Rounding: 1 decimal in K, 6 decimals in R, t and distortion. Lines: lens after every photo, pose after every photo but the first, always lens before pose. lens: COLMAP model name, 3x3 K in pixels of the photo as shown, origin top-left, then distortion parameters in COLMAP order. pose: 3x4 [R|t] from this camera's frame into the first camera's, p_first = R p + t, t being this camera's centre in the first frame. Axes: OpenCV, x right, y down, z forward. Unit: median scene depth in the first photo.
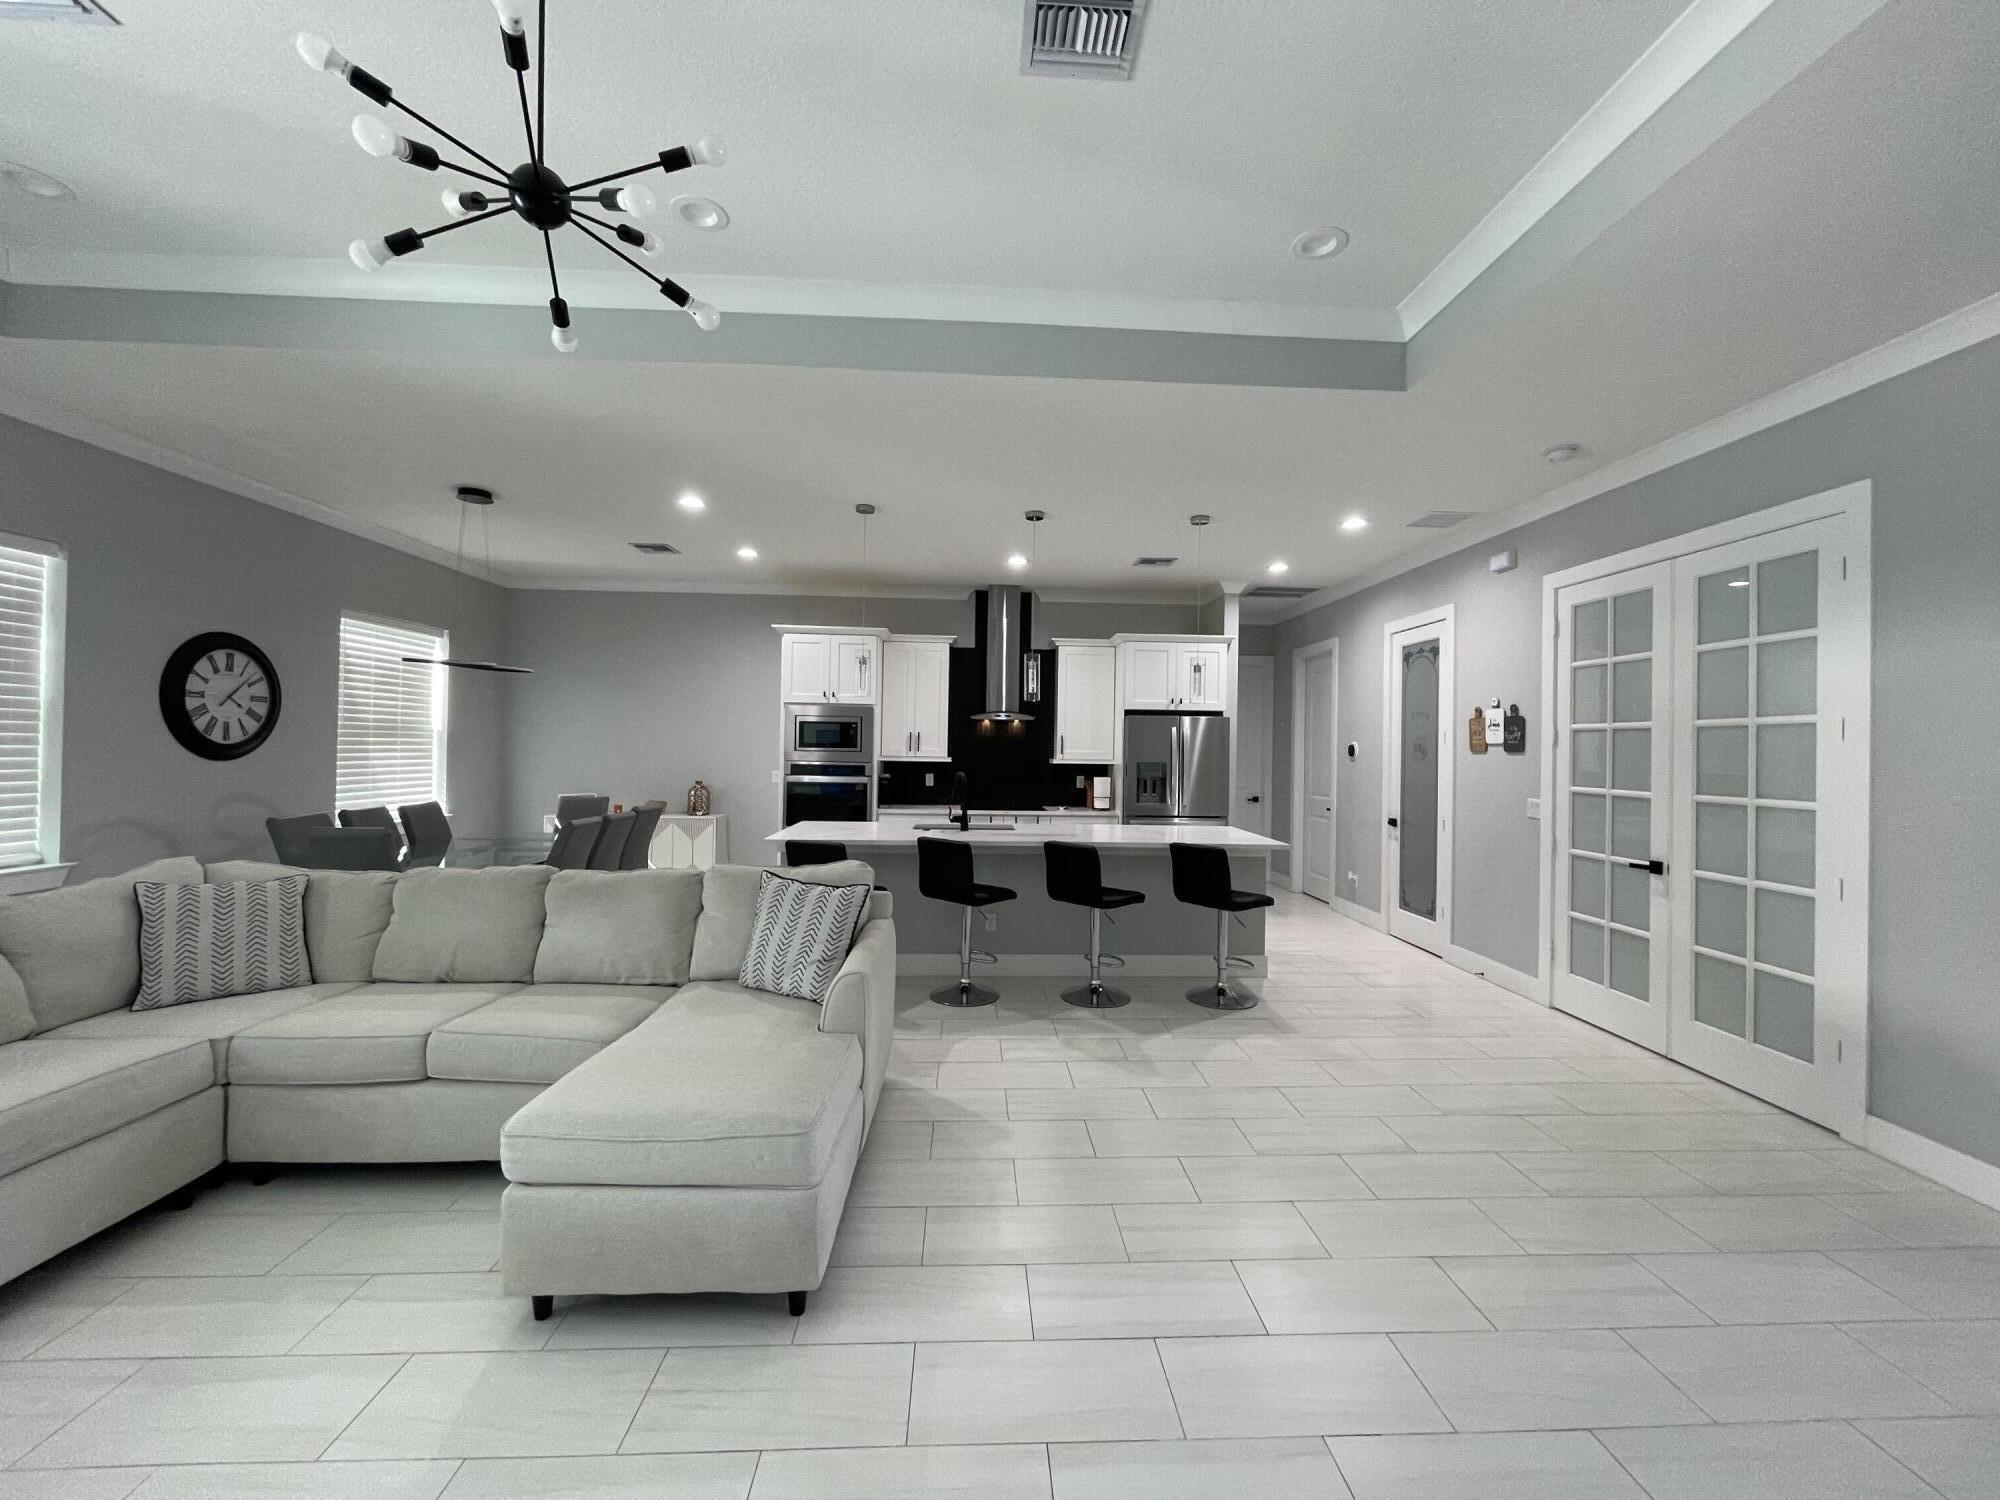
lens RADIAL K [[803.1, 0, 1011.0], [0, 803.1, 744.6], [0, 0, 1]] dist [-0.001428, -0.000371]
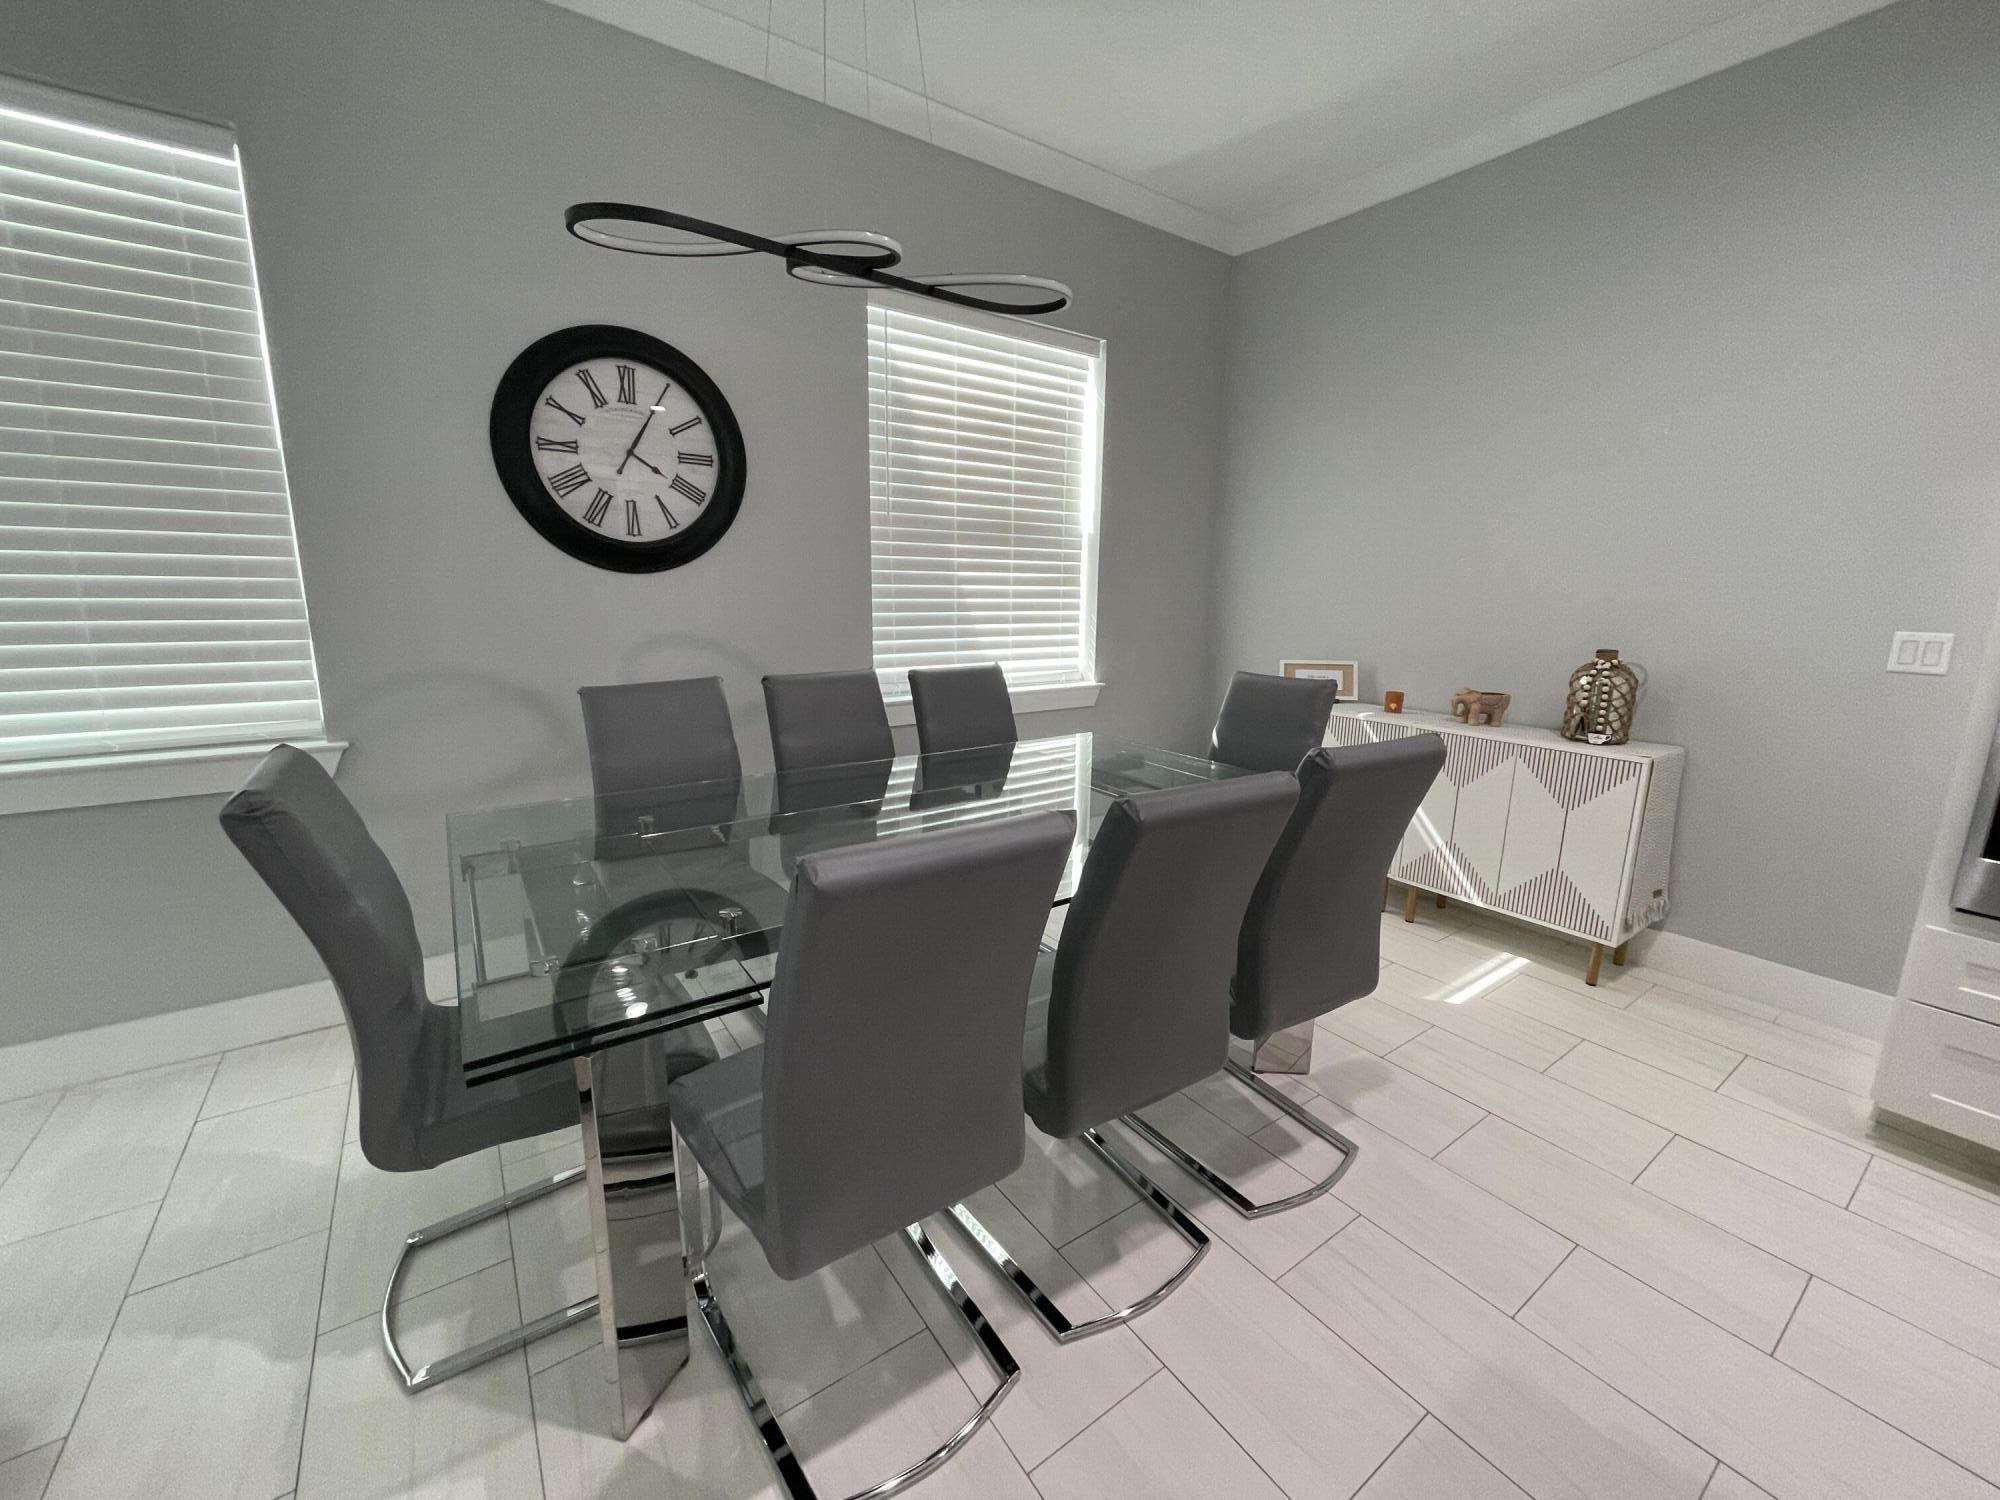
lens RADIAL K [[803.1, 0, 1009.0], [0, 803.1, 751.3], [0, 0, 1]] dist [-0.001428, -0.000371]
pose [[0.531819, 0.163066, -0.831010, -0.336980], [-0.001090, 0.981417, 0.191882, 0.032508], [0.846857, -0.101141, 0.522114, 0.868338]]
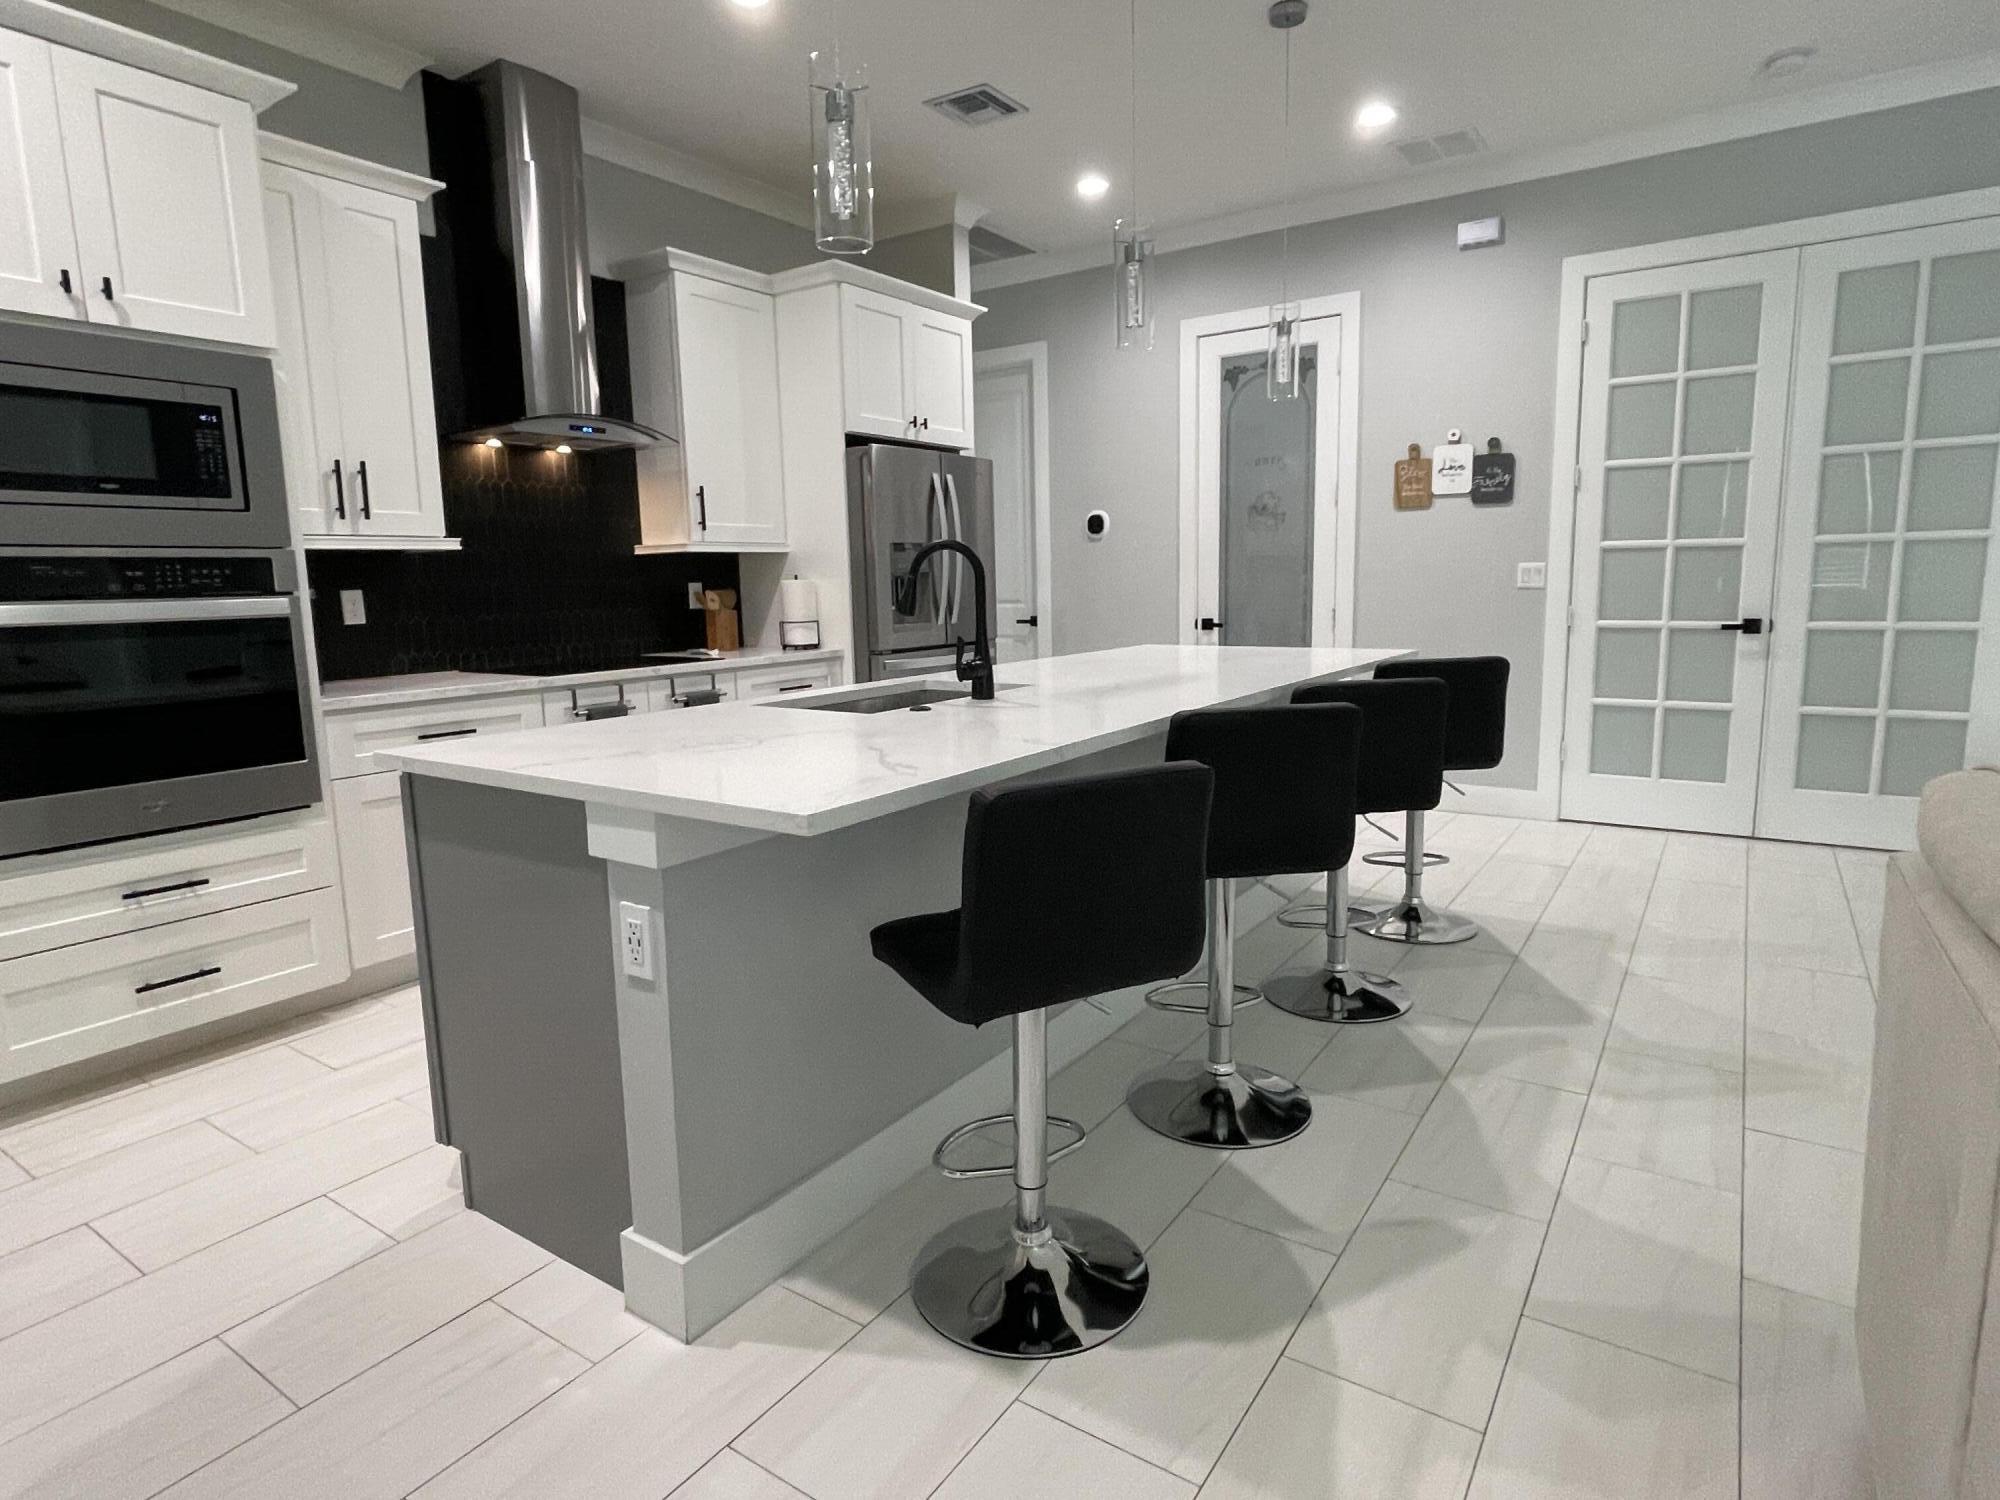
lens RADIAL K [[1089.9, 0, 1011.8], [0, 1089.9, 738.6], [0, 0, 1]] dist [-0.004394, -0.001571]
pose [[0.602002, -0.146813, 0.784882, -0.490665], [0.029155, 0.986338, 0.162134, 0.049955], [-0.797962, -0.074722, 0.598058, 0.758398]]
